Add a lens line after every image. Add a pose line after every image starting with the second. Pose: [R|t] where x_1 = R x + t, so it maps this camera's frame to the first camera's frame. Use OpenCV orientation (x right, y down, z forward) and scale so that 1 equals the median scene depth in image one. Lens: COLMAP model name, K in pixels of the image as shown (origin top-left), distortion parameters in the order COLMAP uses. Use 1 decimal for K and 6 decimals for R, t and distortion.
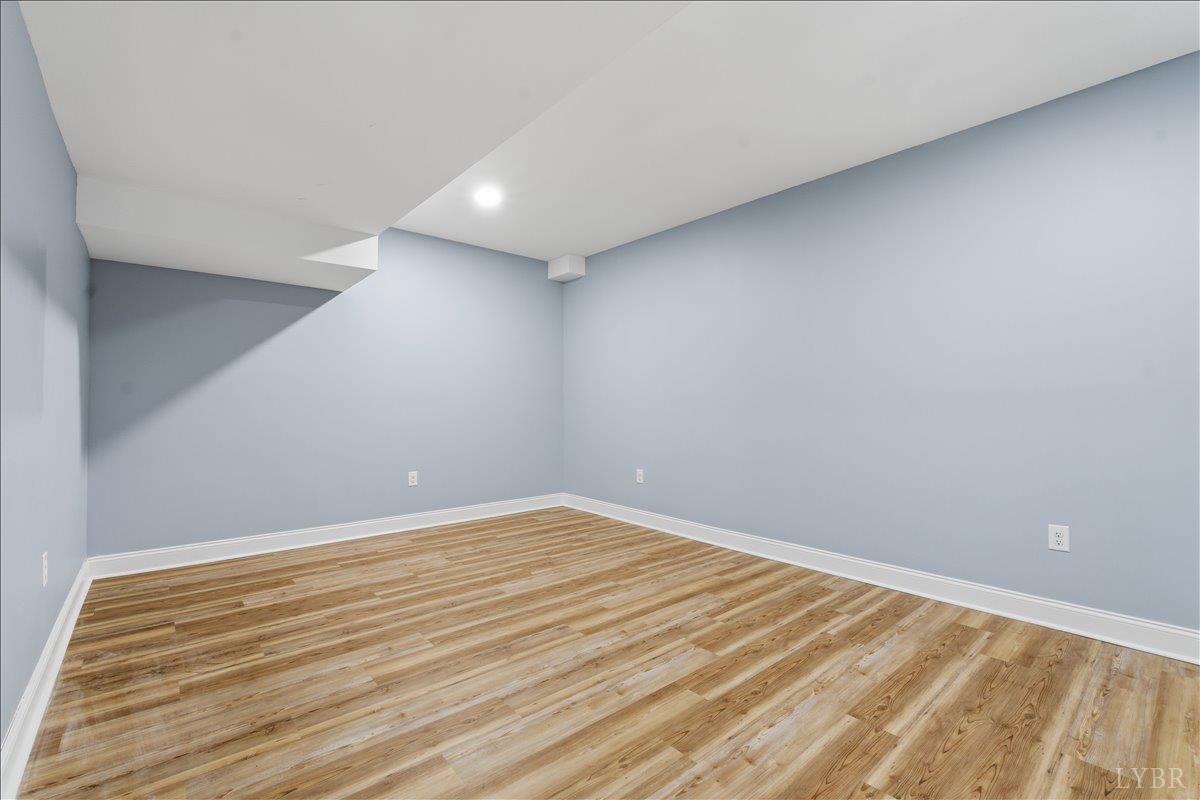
lens RADIAL K [[529.4, 0, 601.4], [0, 529.4, 403.4], [0, 0, 1]] dist [-0.004585, -0.000165]
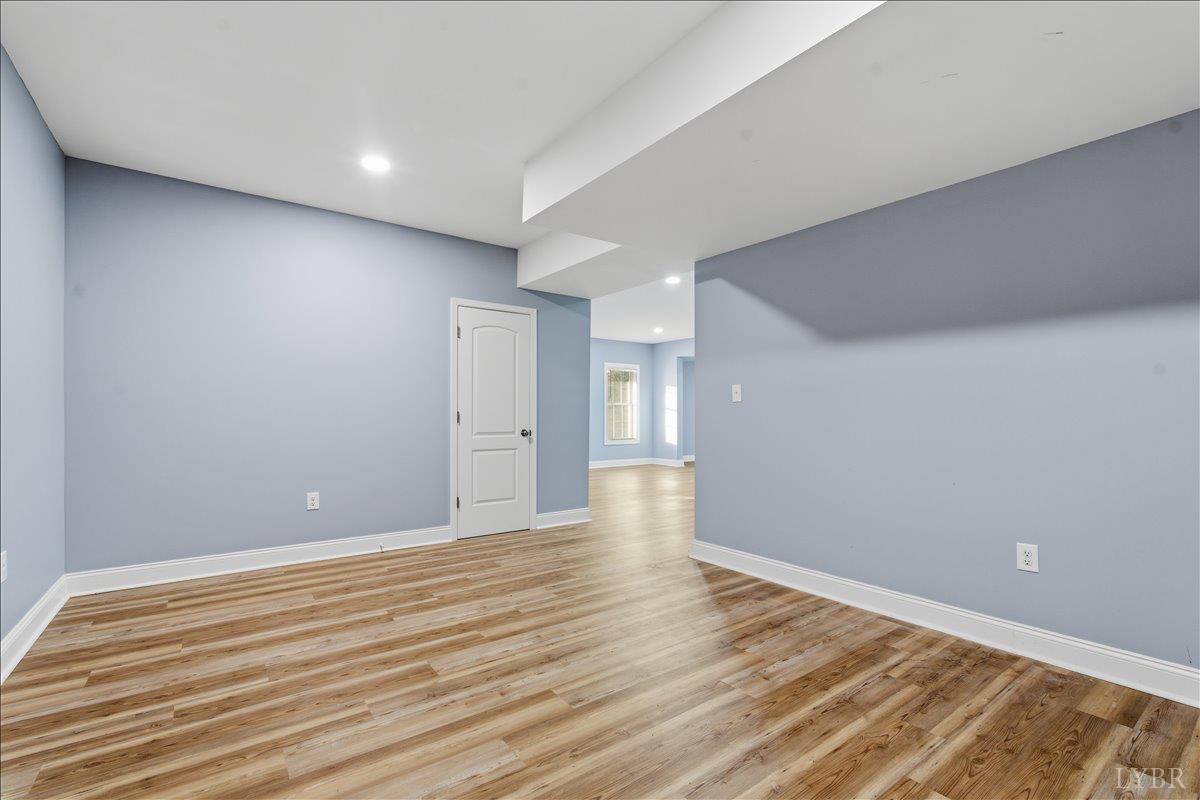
lens RADIAL K [[529.4, 0, 598.5], [0, 529.4, 405.5], [0, 0, 1]] dist [-0.004585, -0.000165]
pose [[-0.996589, -0.002313, 0.082491, -0.186864], [-0.004140, 0.999750, -0.021981, 0.009118], [-0.082419, -0.022248, -0.996349, 1.982254]]
